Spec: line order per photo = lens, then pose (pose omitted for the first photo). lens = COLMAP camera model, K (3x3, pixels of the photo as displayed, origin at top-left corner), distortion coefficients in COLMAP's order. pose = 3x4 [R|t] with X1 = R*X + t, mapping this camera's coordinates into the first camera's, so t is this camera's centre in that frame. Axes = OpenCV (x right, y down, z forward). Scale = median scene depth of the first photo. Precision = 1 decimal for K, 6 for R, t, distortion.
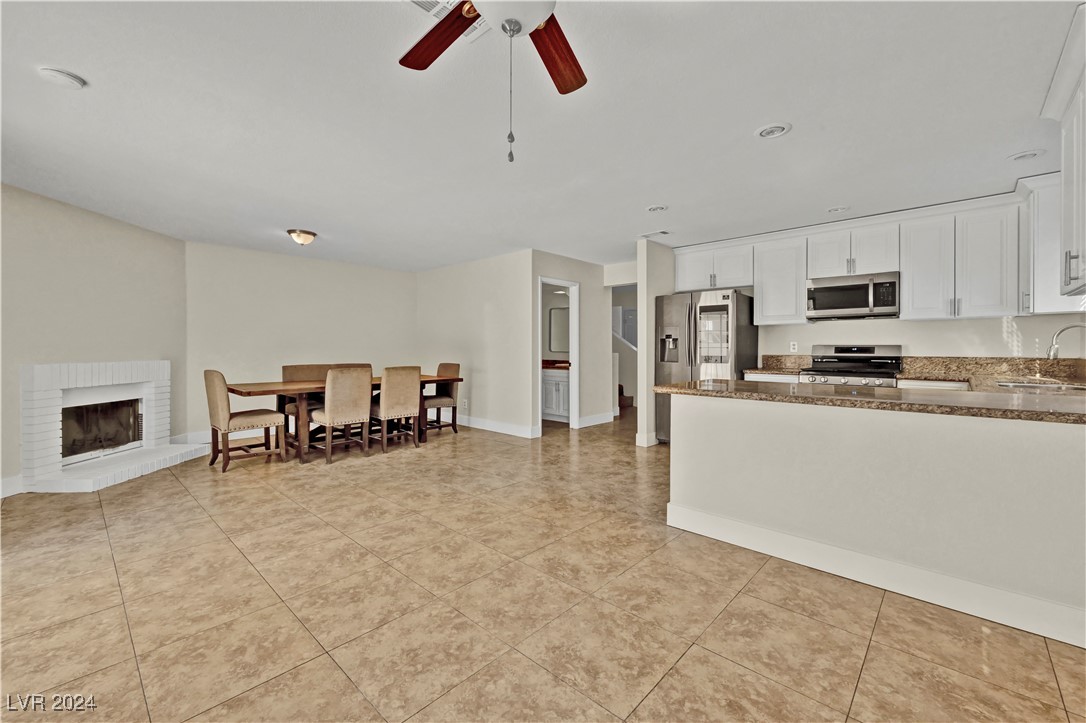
lens RADIAL K [[445.4, 0, 532.6], [0, 445.4, 351.3], [0, 0, 1]] dist [-0.005427, 0.001080]
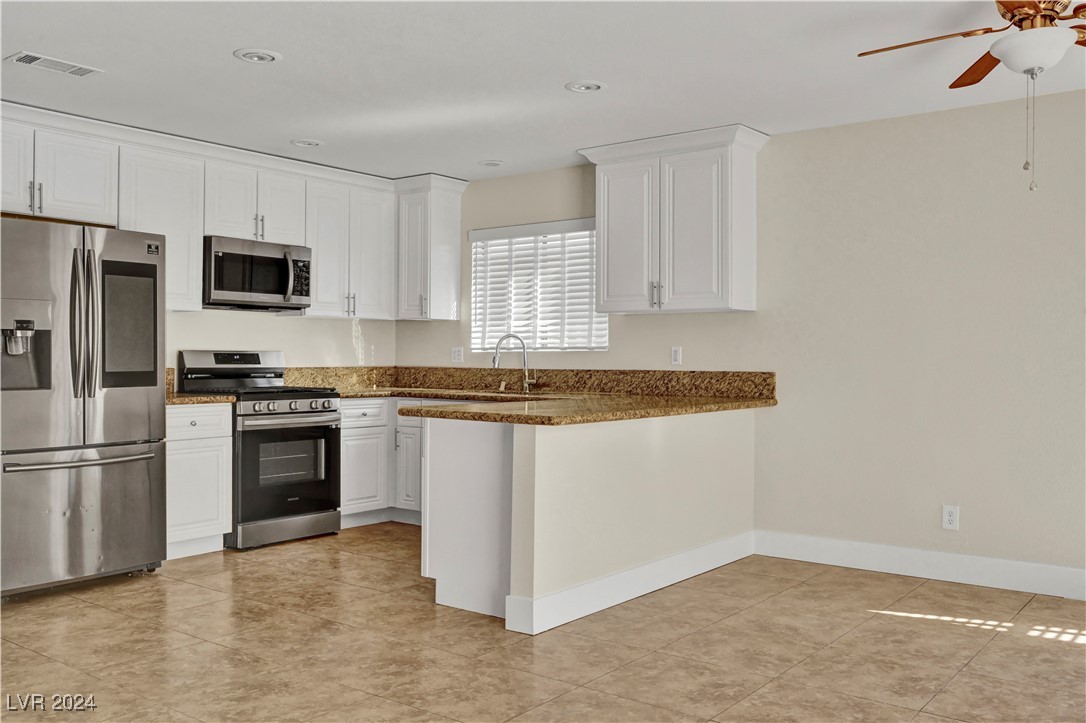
lens RADIAL K [[965.8, 0, 539.4], [0, 965.8, 365.1], [0, 0, 1]] dist [-0.011588, 0.004826]
pose [[-0.111690, -0.007989, 0.993711, -0.874997], [0.003761, 0.999957, 0.008462, -0.004508], [-0.993736, 0.004682, -0.111655, 0.944369]]
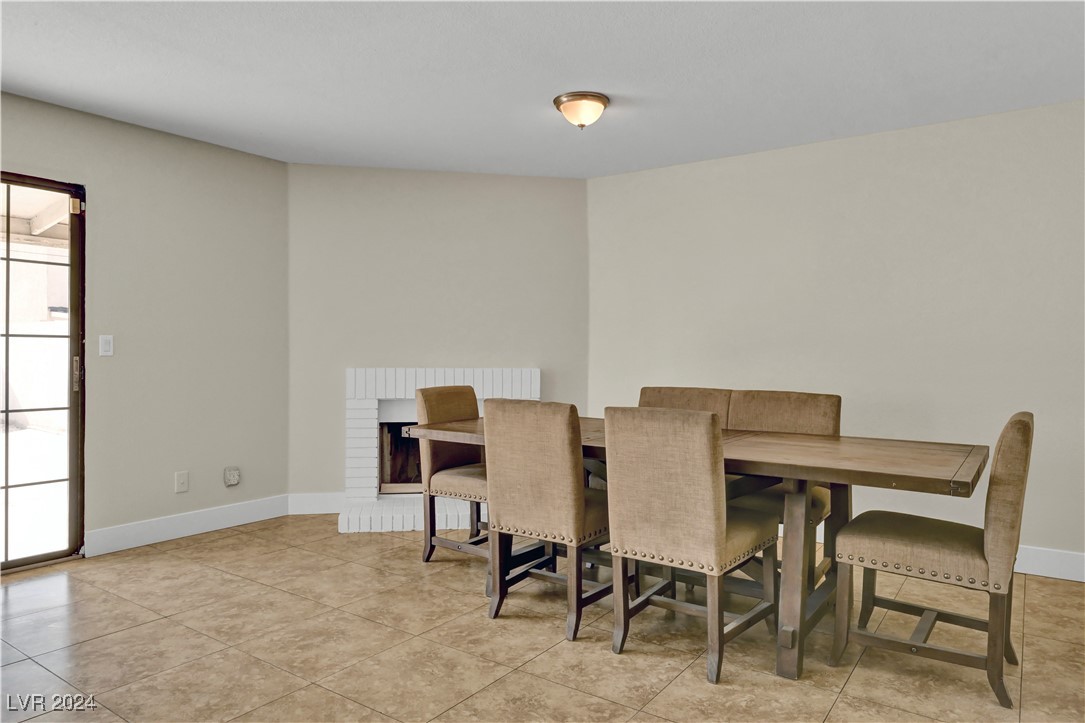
lens RADIAL K [[685.7, 0, 523.2], [0, 685.7, 356.4], [0, 0, 1]] dist [0.037837, 0.016178]
pose [[0.138878, 0.002742, -0.990306, 0.270422], [-0.021914, 0.999760, -0.000305, -0.001111], [0.990067, 0.021744, 0.138904, 1.201489]]
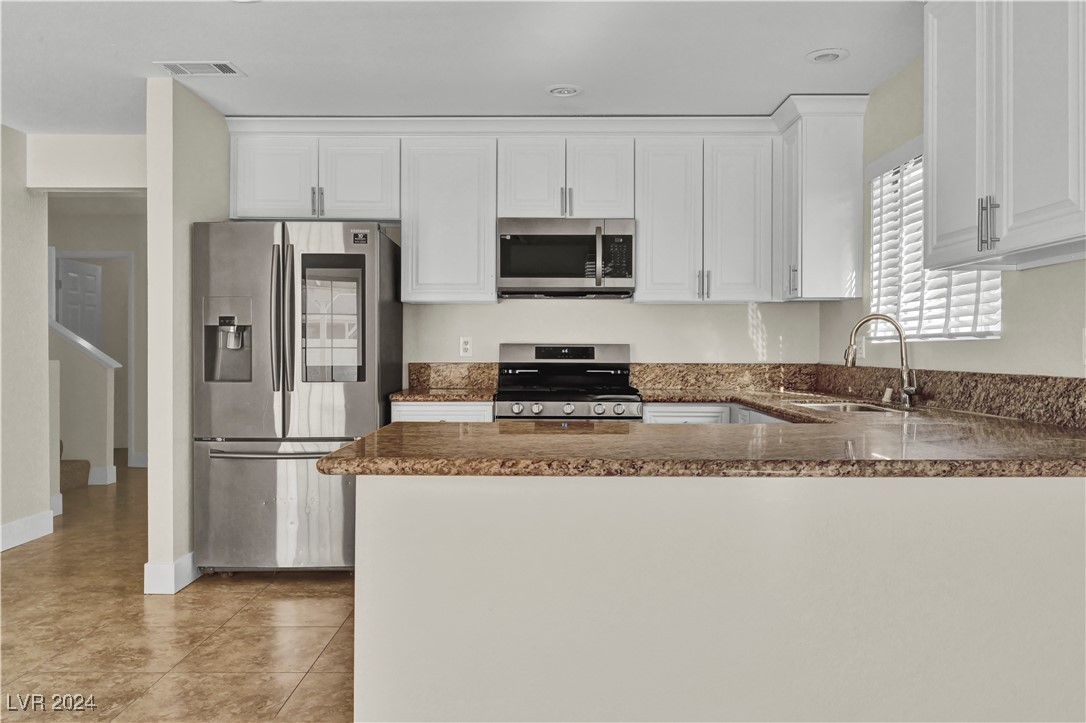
lens RADIAL K [[846.5, 0, 530.2], [0, 846.5, 356.8], [0, 0, 1]] dist [0.000522, -0.004386]
pose [[0.730473, -0.004142, 0.682929, -0.047619], [0.003287, 0.999991, 0.002549, -0.000787], [-0.682933, 0.000383, 0.730480, 0.324209]]
